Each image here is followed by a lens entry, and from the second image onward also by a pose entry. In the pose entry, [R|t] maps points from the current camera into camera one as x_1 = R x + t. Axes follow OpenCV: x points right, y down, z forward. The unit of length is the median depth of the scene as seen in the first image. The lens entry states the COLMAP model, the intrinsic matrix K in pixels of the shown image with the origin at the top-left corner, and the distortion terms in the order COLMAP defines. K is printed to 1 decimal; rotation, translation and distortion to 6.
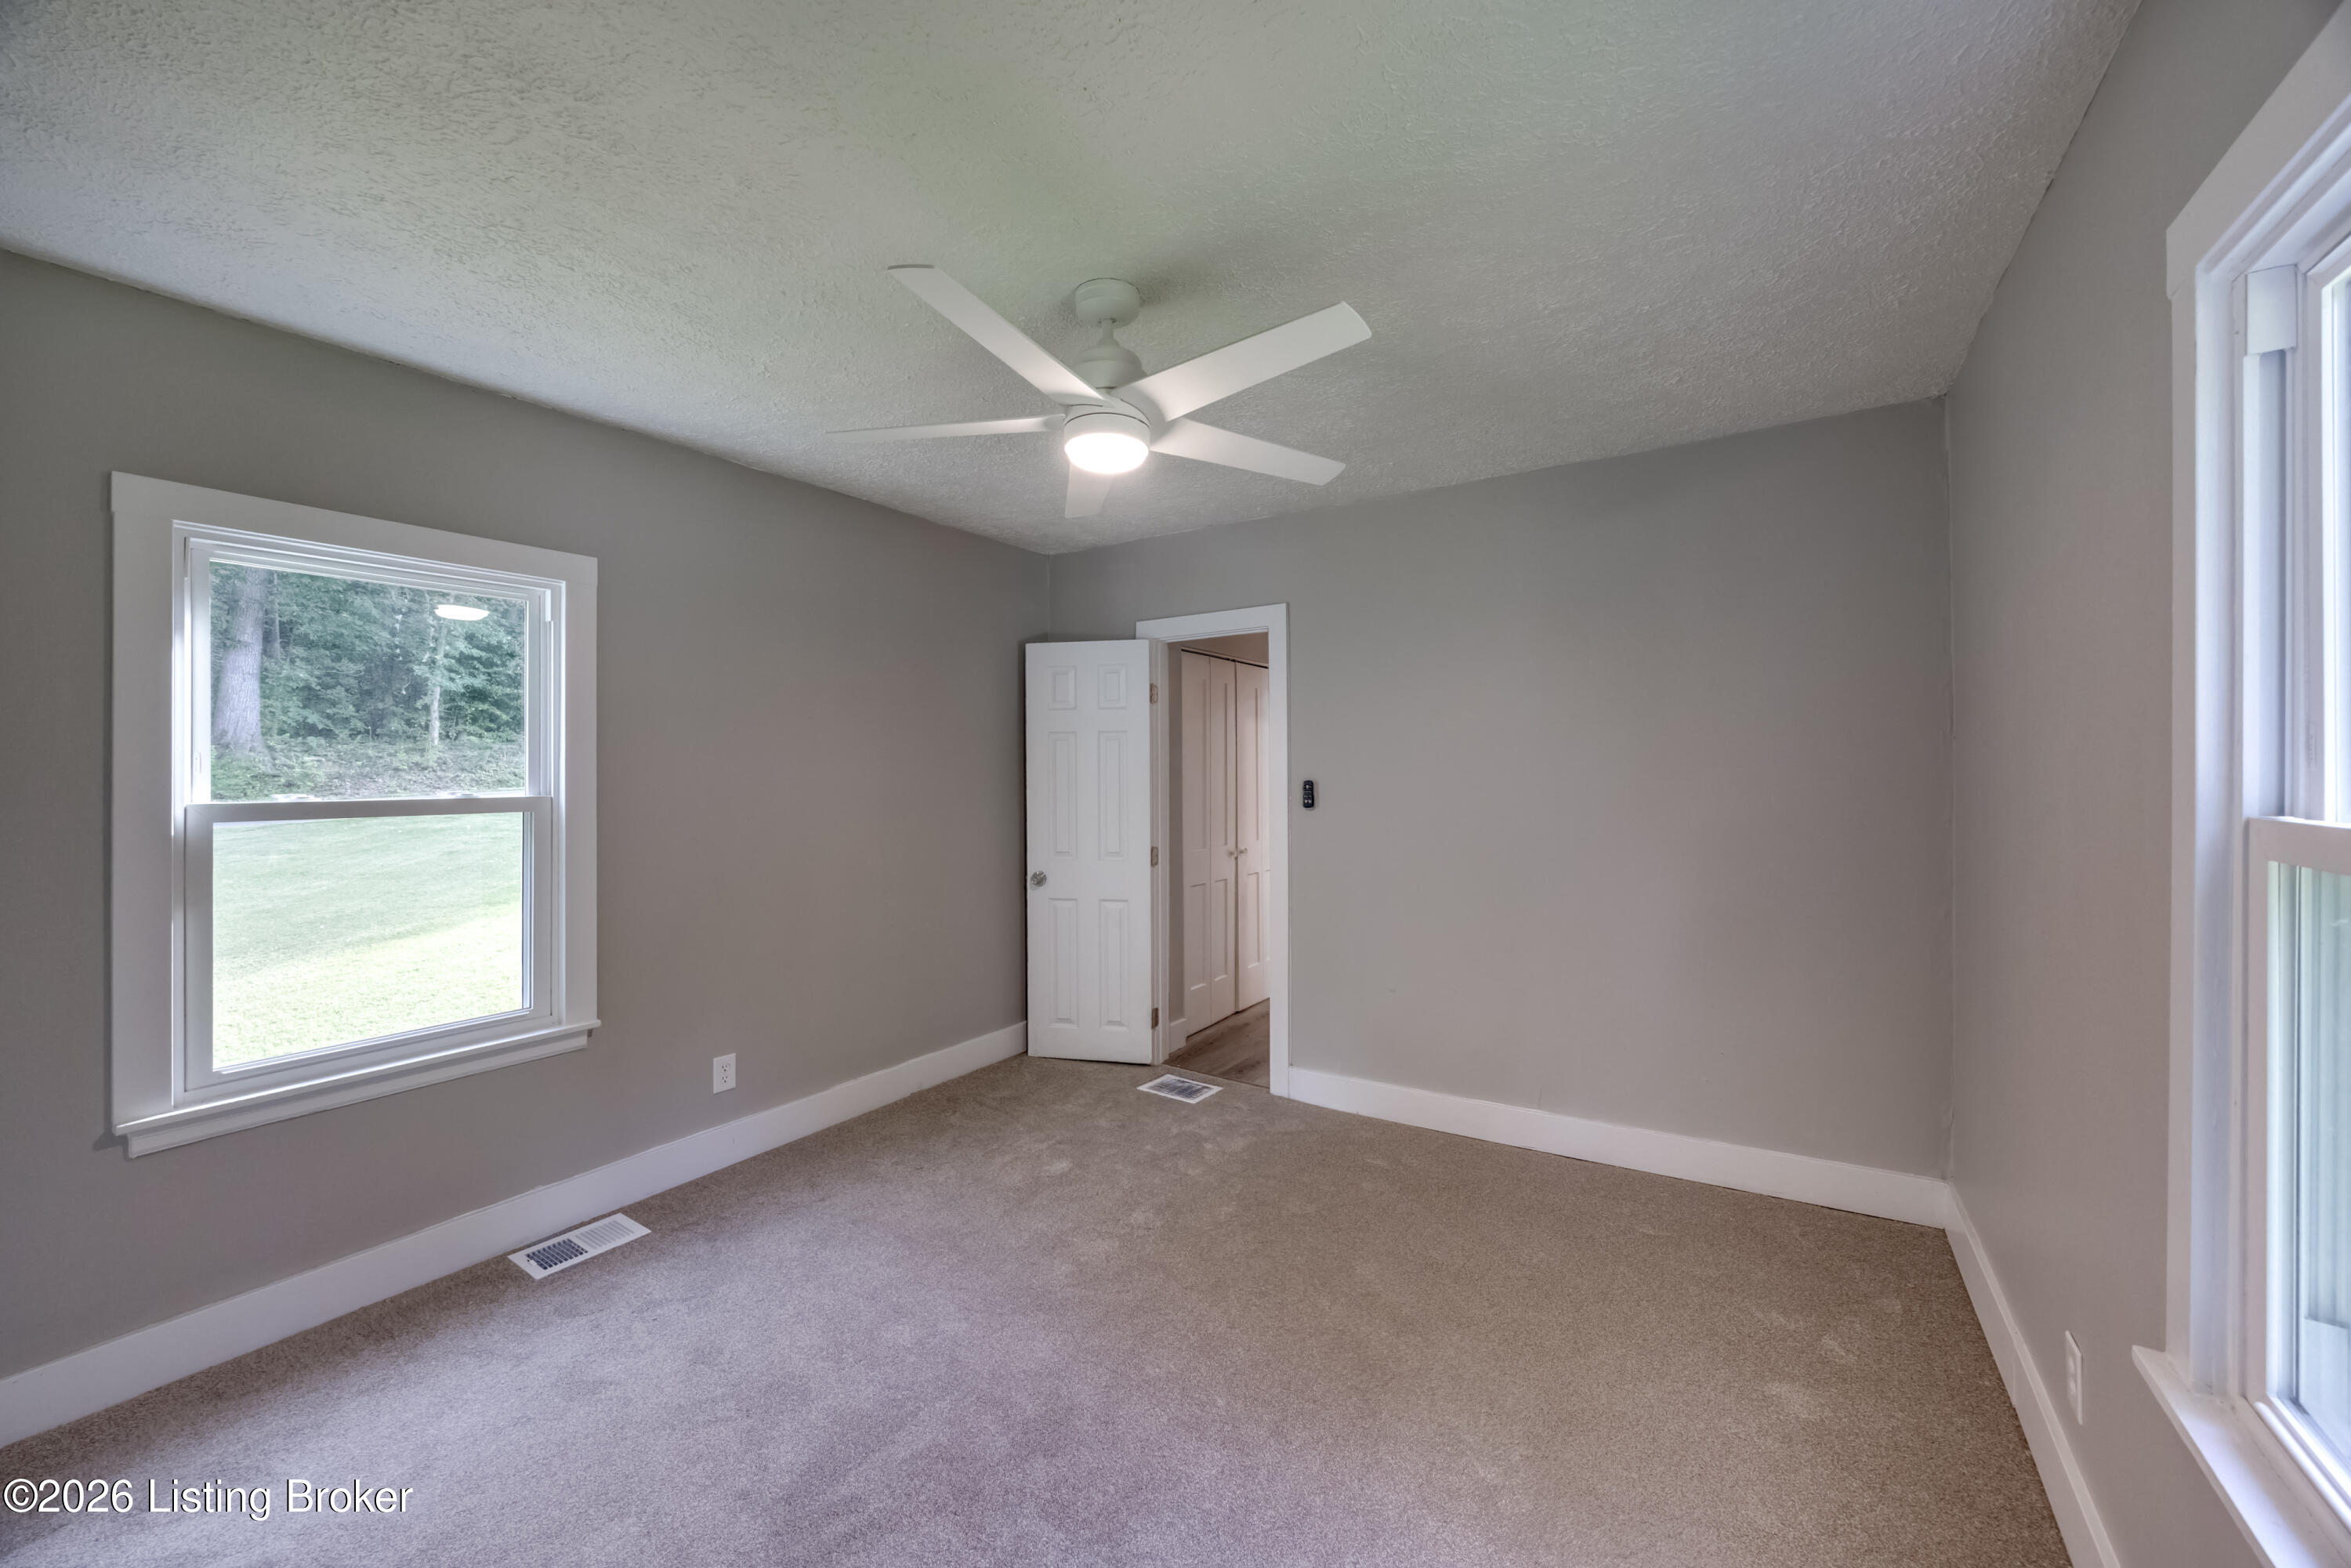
lens RADIAL K [[884.6, 0, 1162.3], [0, 884.6, 775.7], [0, 0, 1]] dist [-0.003434, 0.000042]
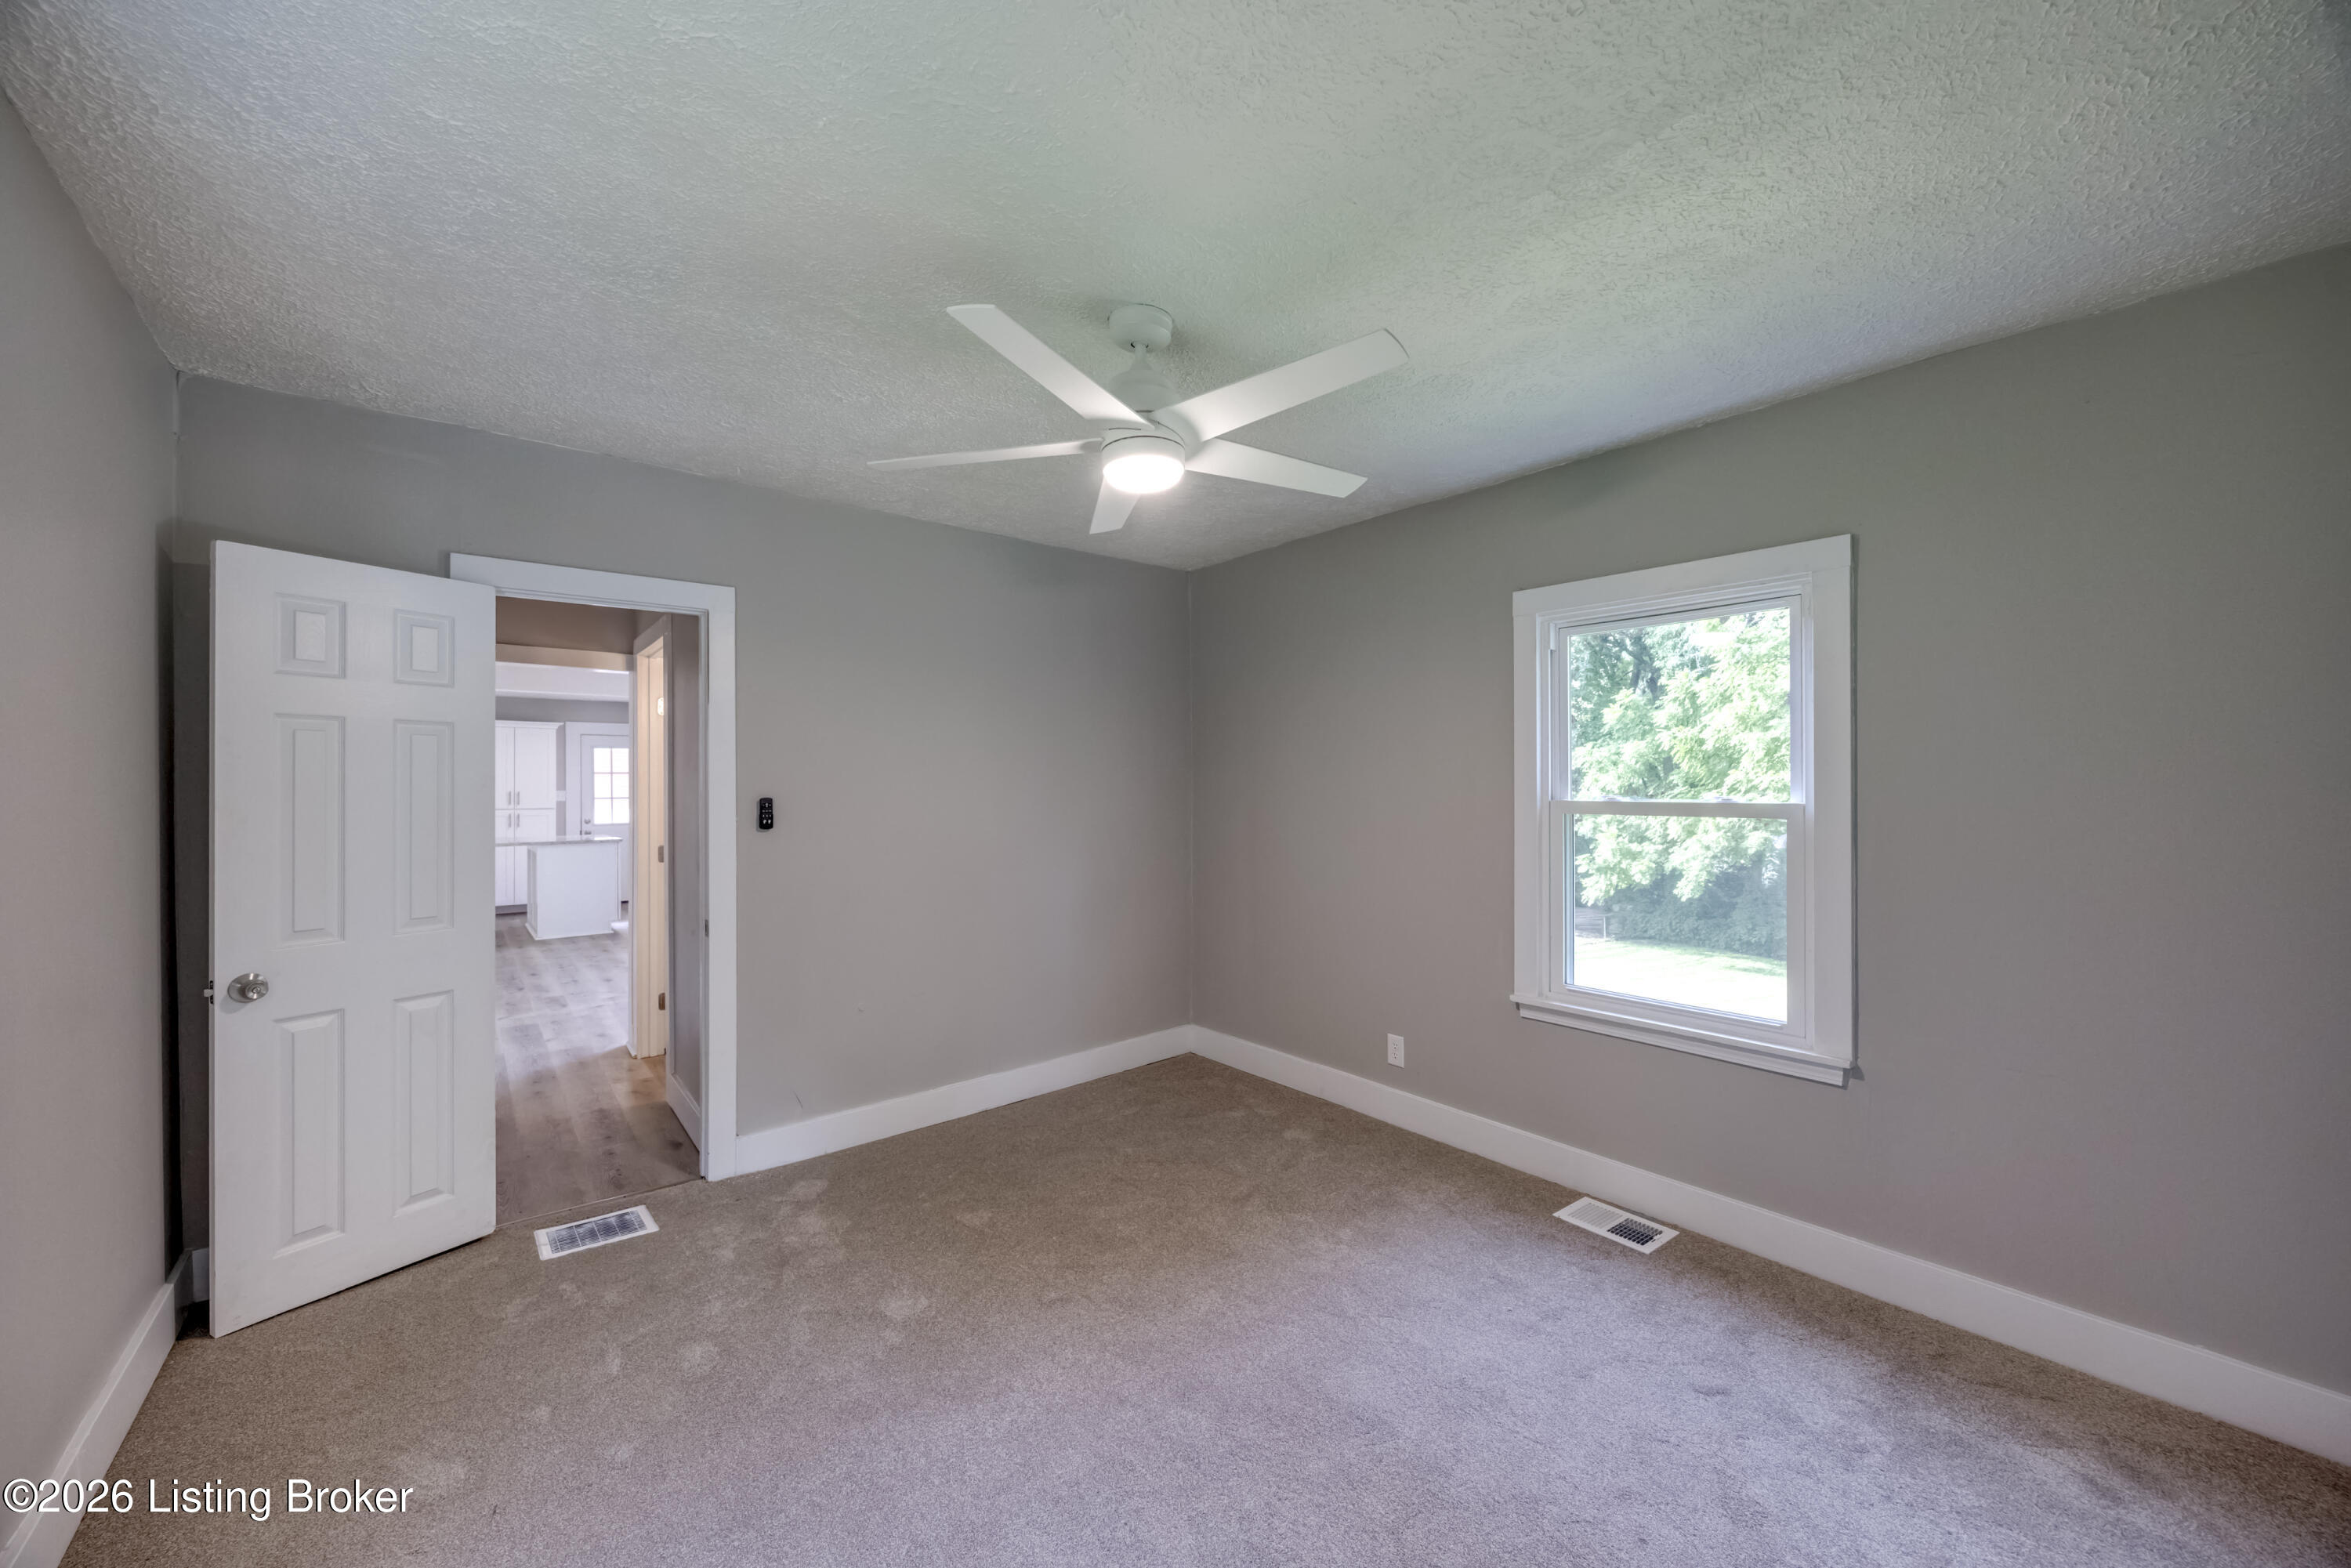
lens RADIAL K [[884.6, 0, 1197.0], [0, 884.6, 787.5], [0, 0, 1]] dist [-0.003434, 0.000042]
pose [[0.279706, 0.004145, 0.960077, -0.666023], [0.001446, 0.999988, -0.004739, 0.000042], [-0.960085, 0.002714, 0.279696, 0.422067]]
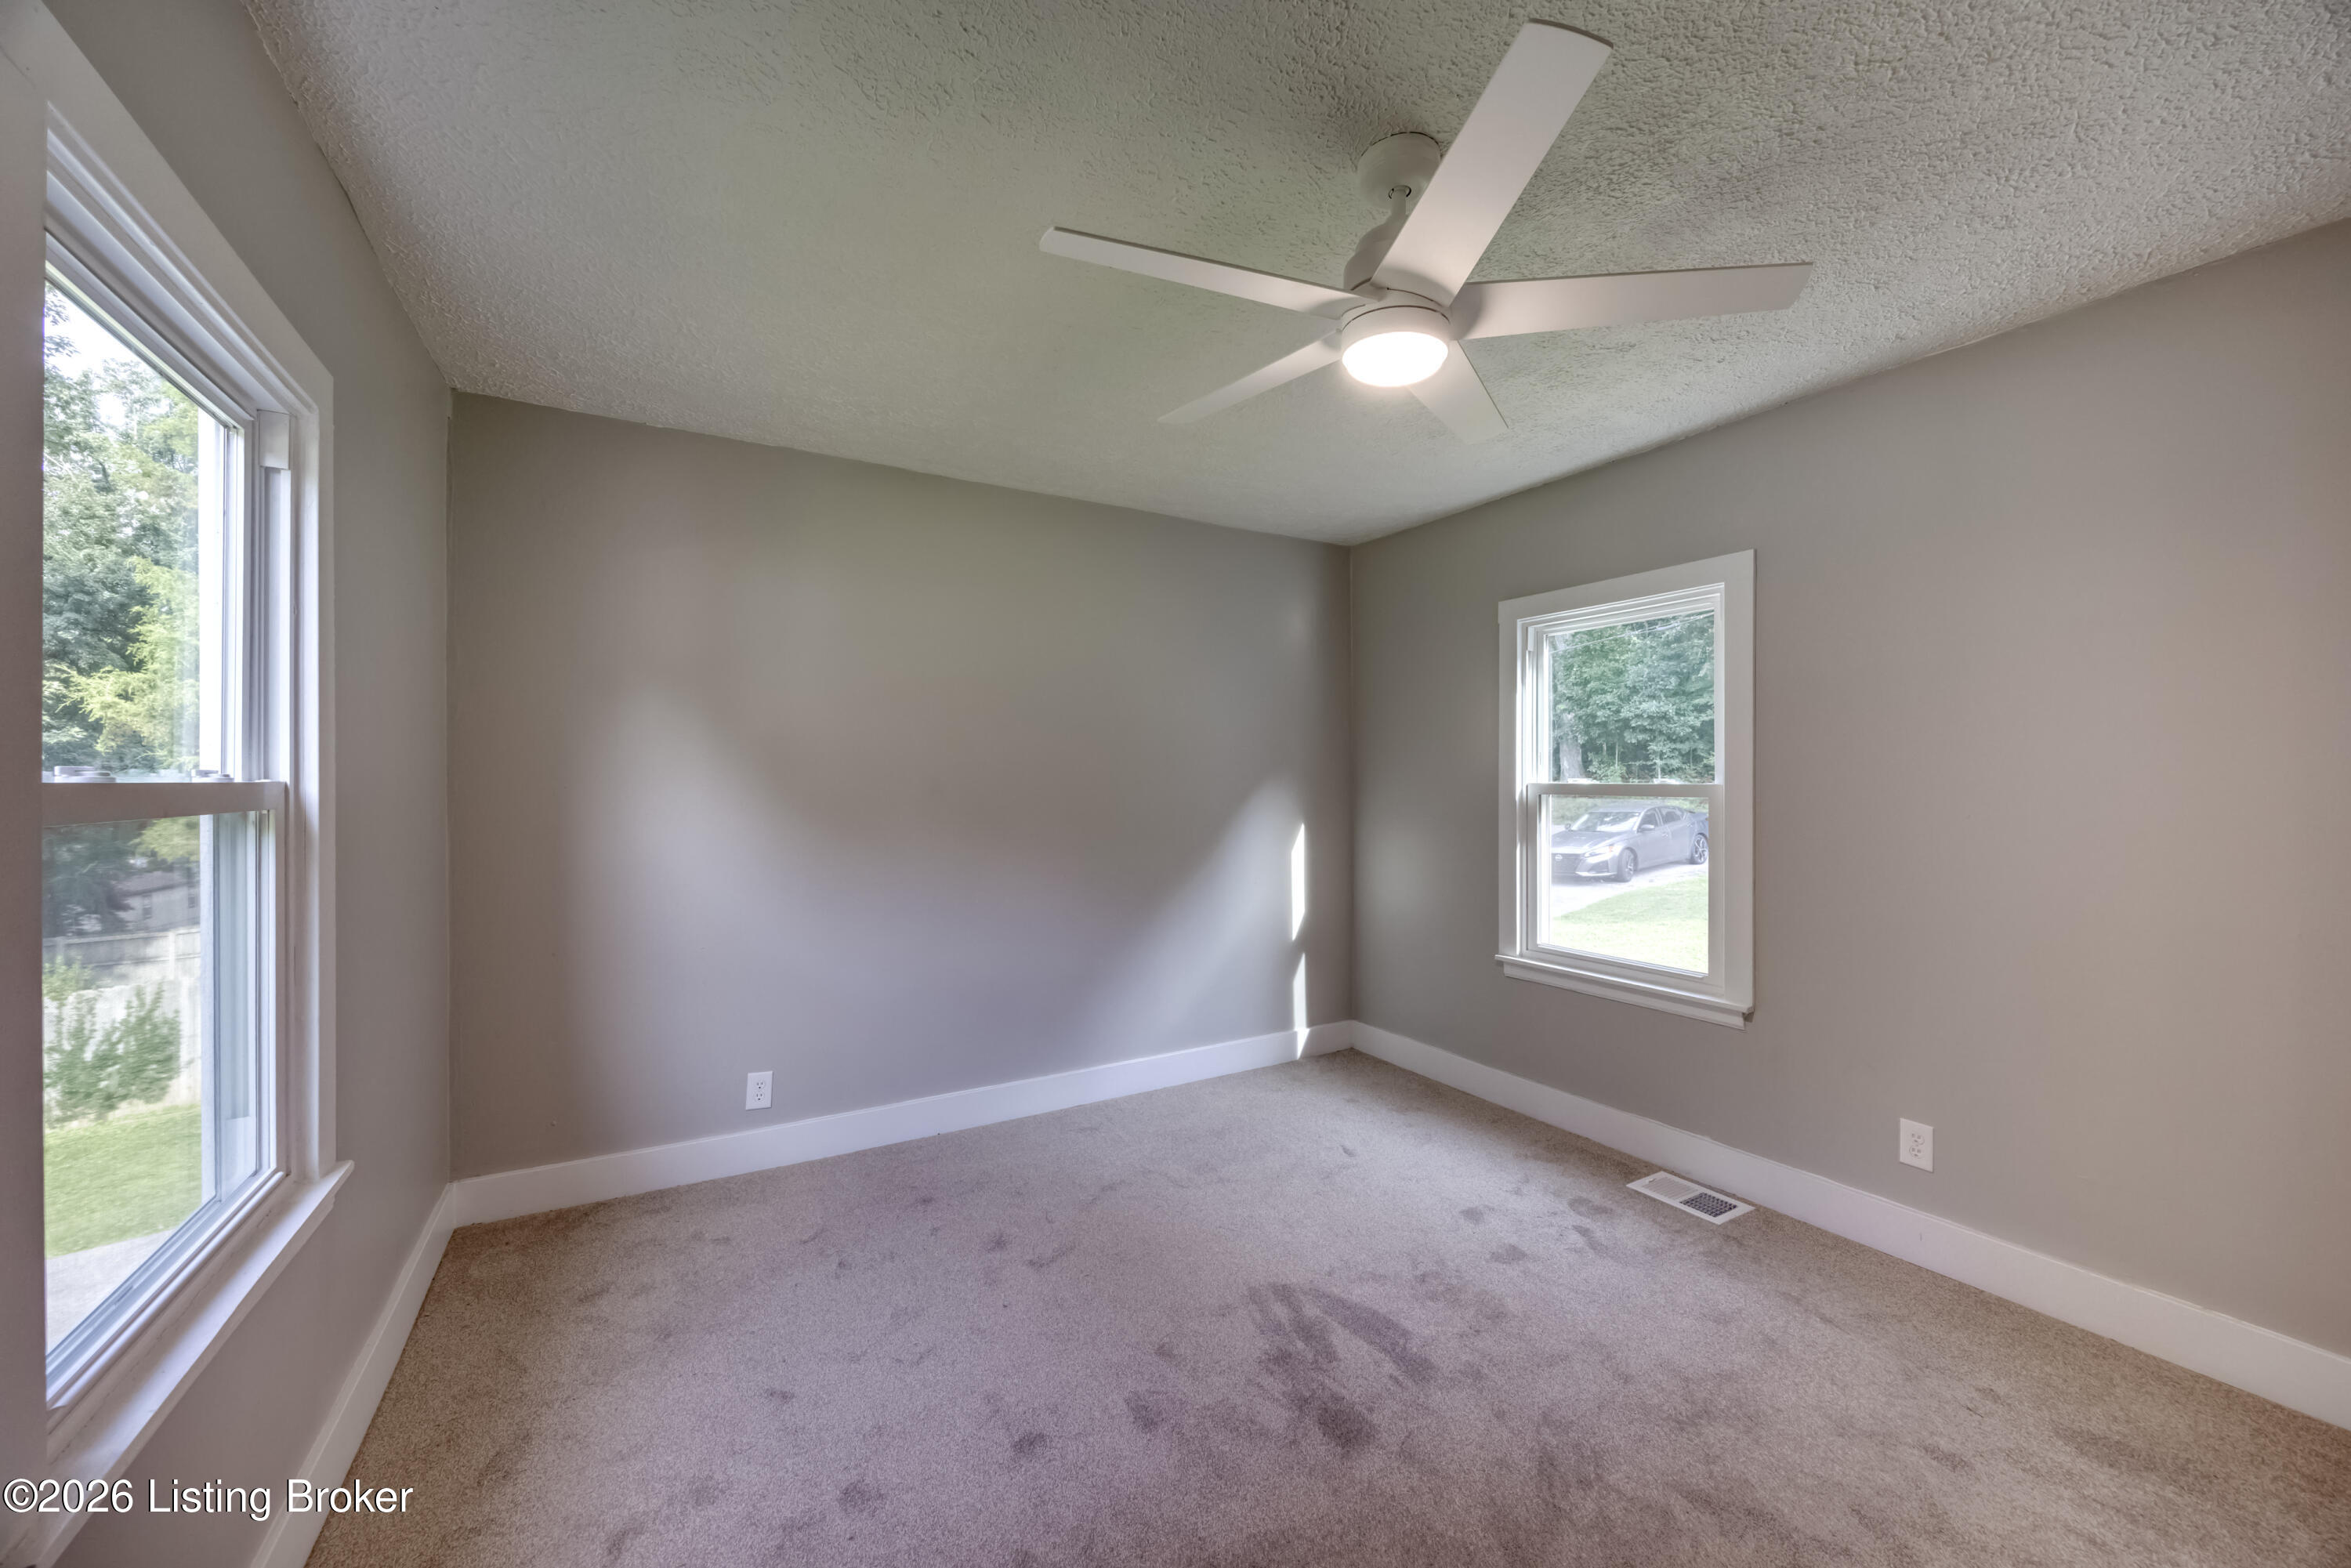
lens RADIAL K [[884.6, 0, 1184.6], [0, 884.6, 786.7], [0, 0, 1]] dist [-0.003434, 0.000042]
pose [[-0.449658, 0.010139, -0.893143, 0.481975], [0.002040, 0.999945, 0.010324, 0.012122], [0.893199, 0.002820, -0.449653, 0.769453]]
